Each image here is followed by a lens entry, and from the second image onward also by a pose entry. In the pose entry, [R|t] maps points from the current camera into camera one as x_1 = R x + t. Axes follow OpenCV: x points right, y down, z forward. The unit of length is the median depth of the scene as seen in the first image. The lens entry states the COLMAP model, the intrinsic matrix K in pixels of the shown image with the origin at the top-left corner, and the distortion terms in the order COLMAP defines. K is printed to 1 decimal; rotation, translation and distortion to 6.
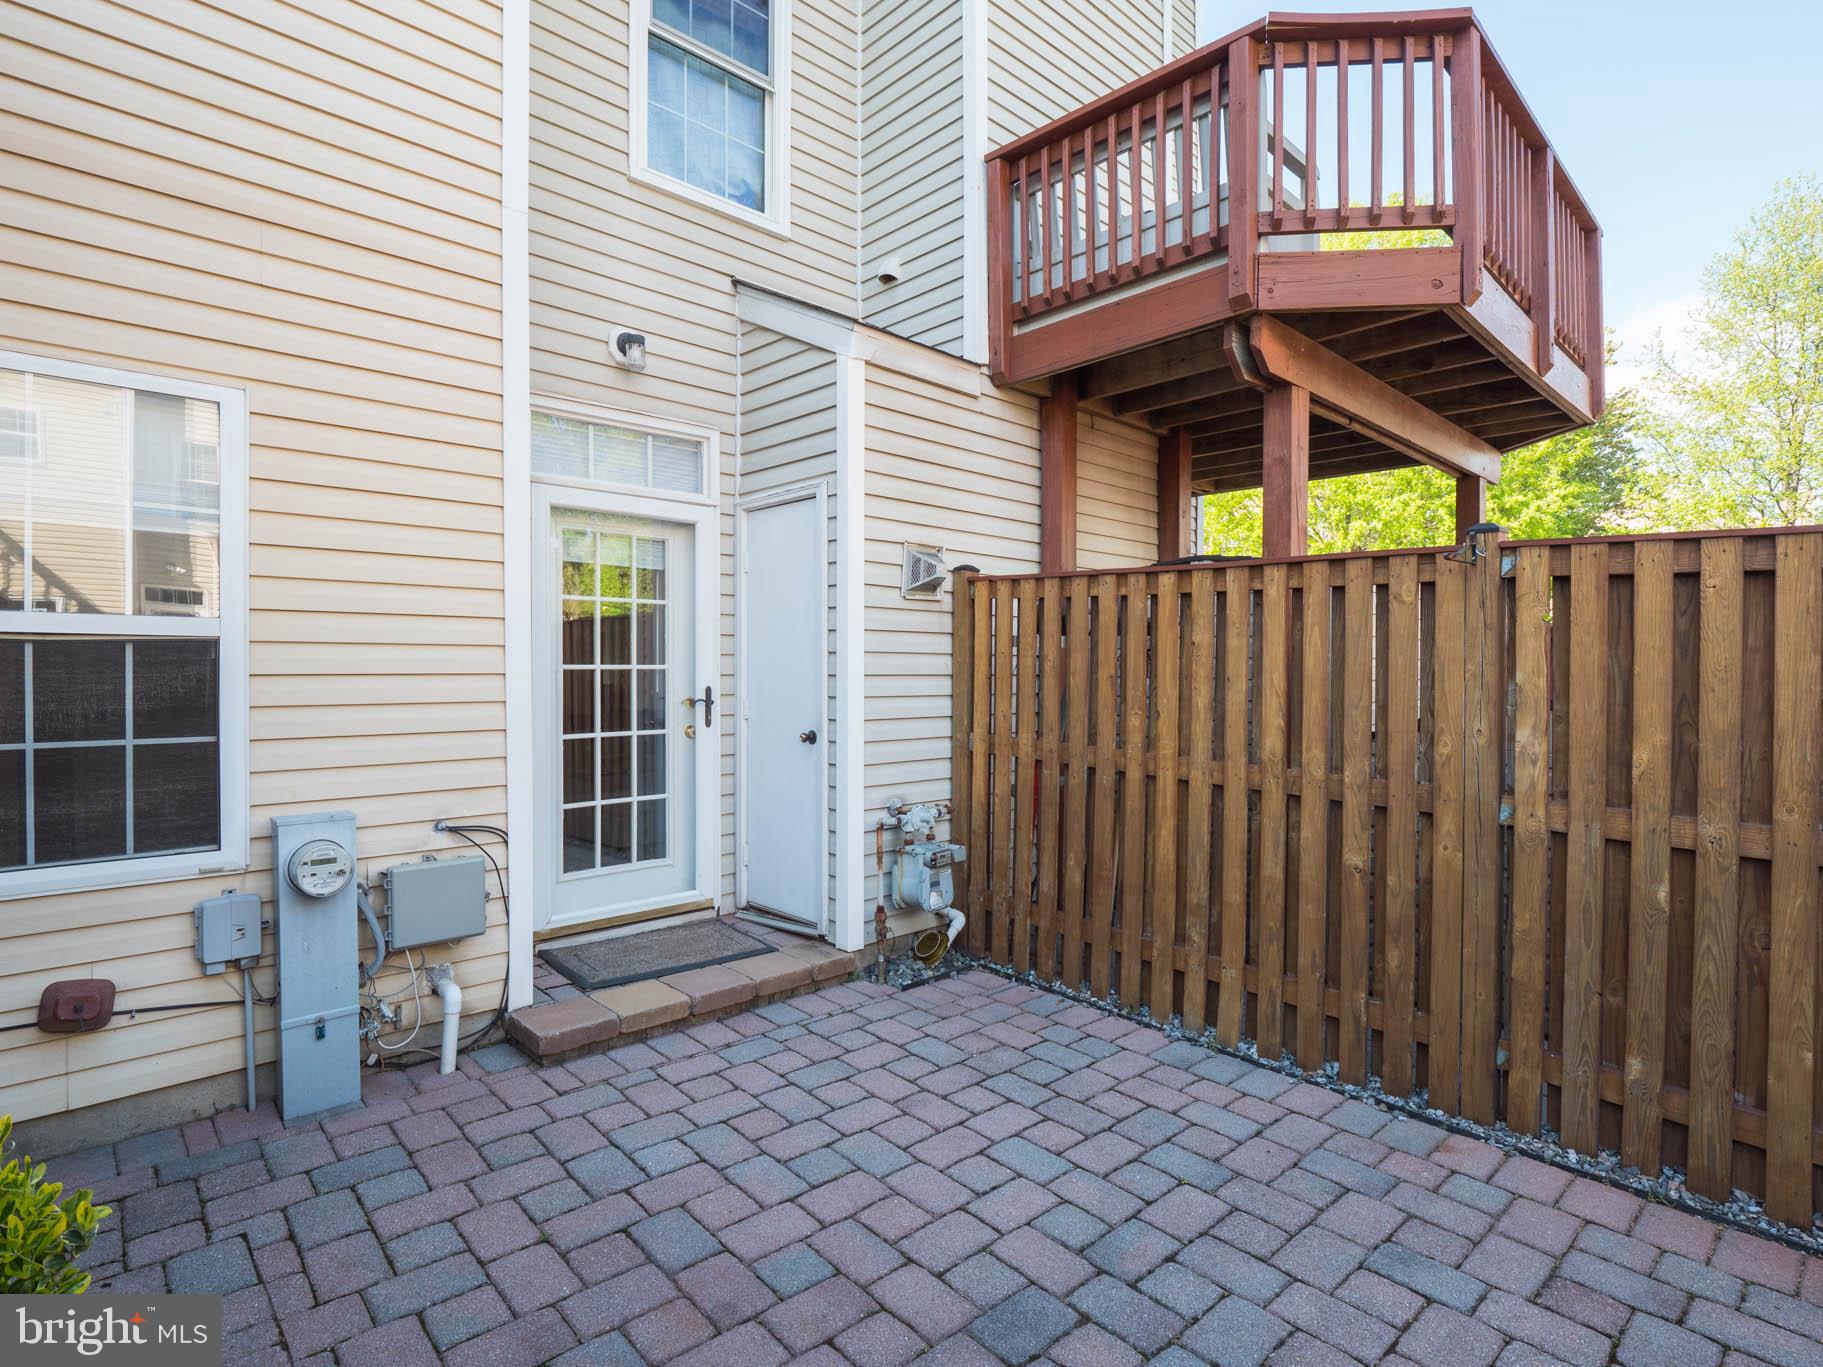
lens RADIAL K [[938.1, 0, 887.4], [0, 938.1, 672.6], [0, 0, 1]] dist [-0.006336, -0.003652]
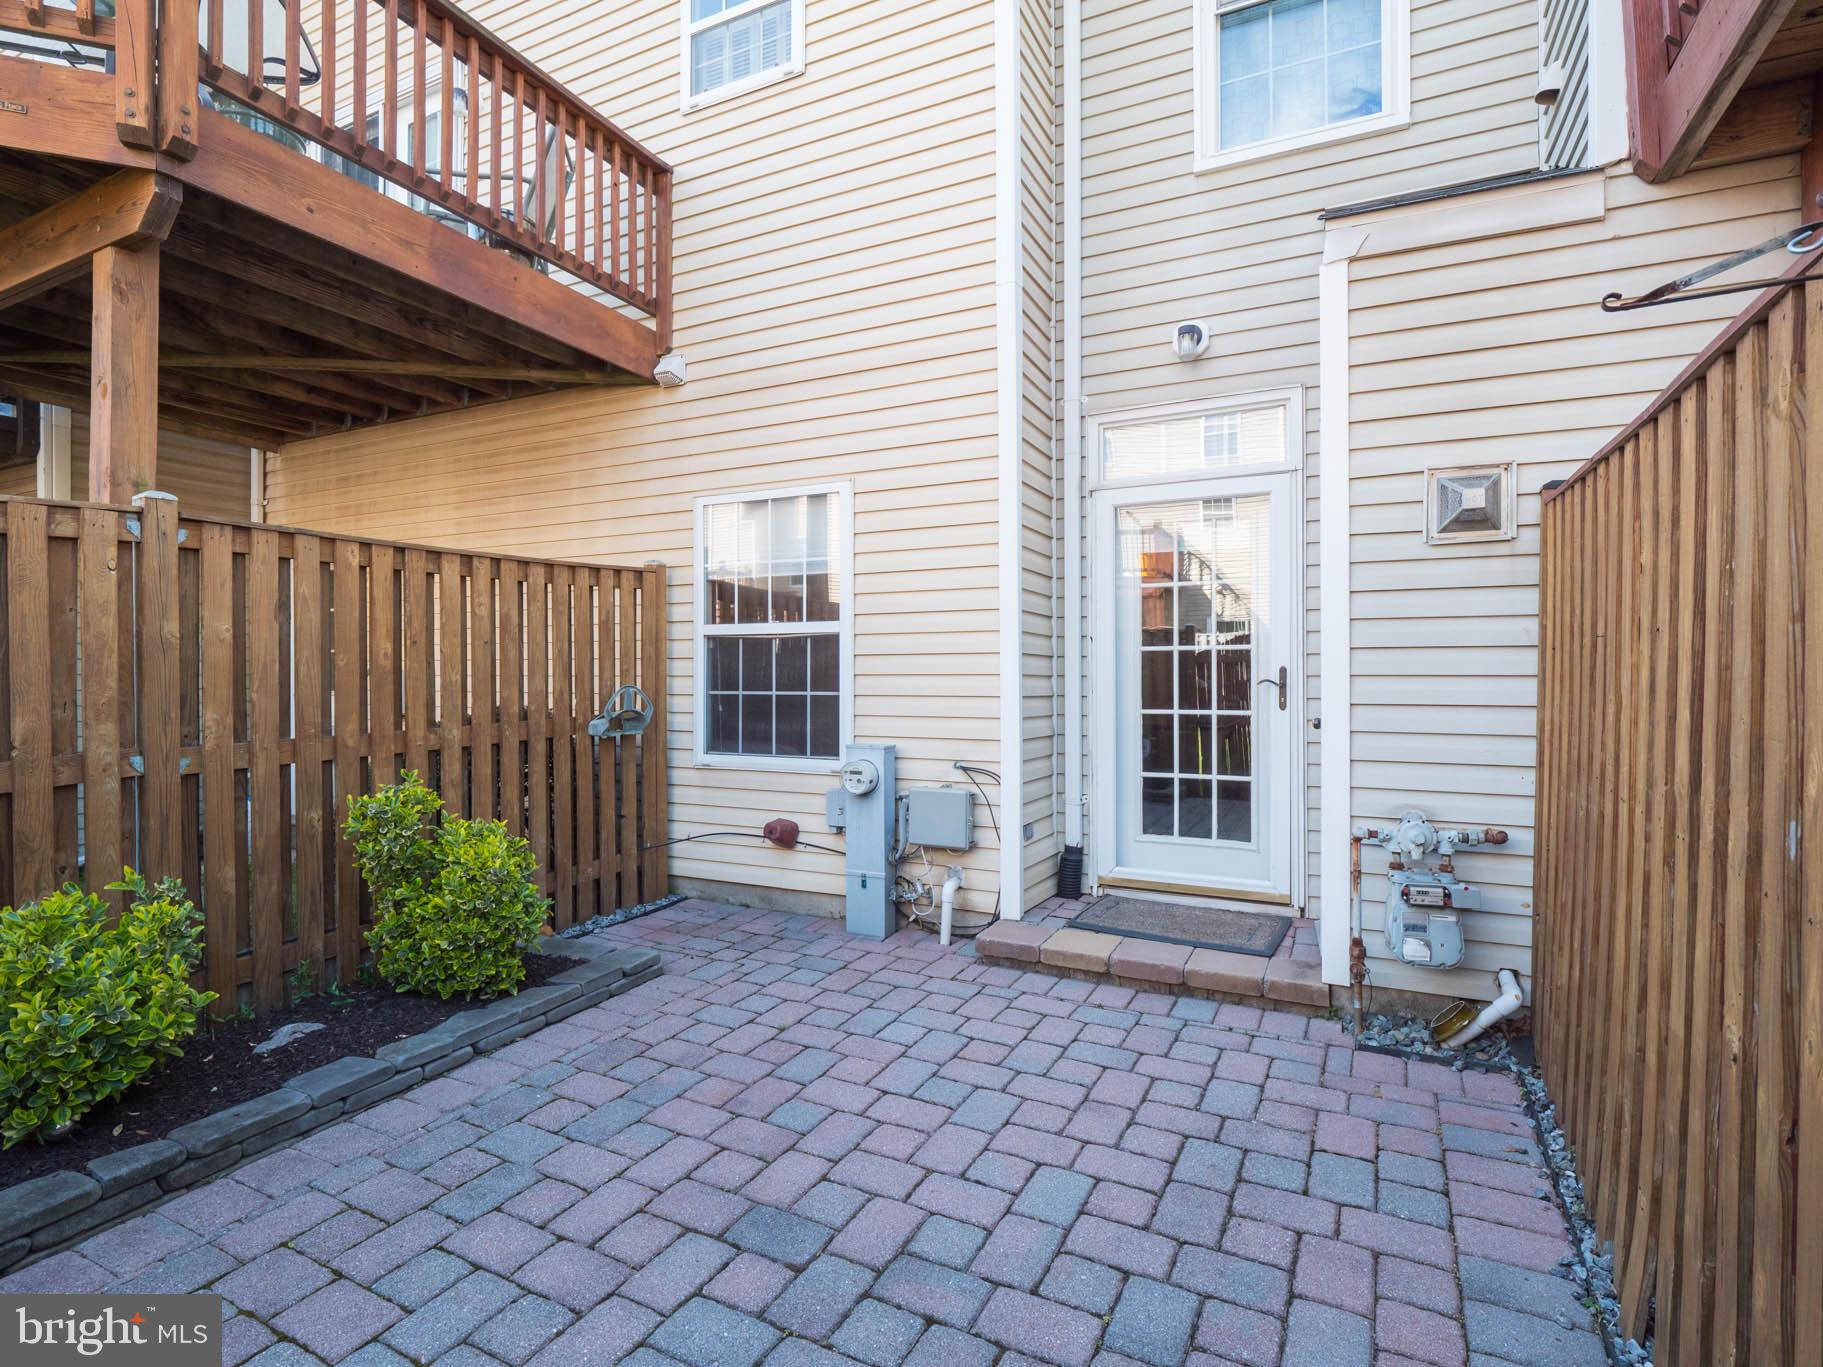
lens RADIAL K [[892.1, 0, 913.9], [0, 892.1, 674.9], [0, 0, 1]] dist [-0.005741, -0.002078]
pose [[0.360455, -0.001006, -0.932776, 0.701856], [-0.000560, 0.999999, -0.001296, 0.034603], [0.932776, 0.000990, 0.360454, 0.472183]]
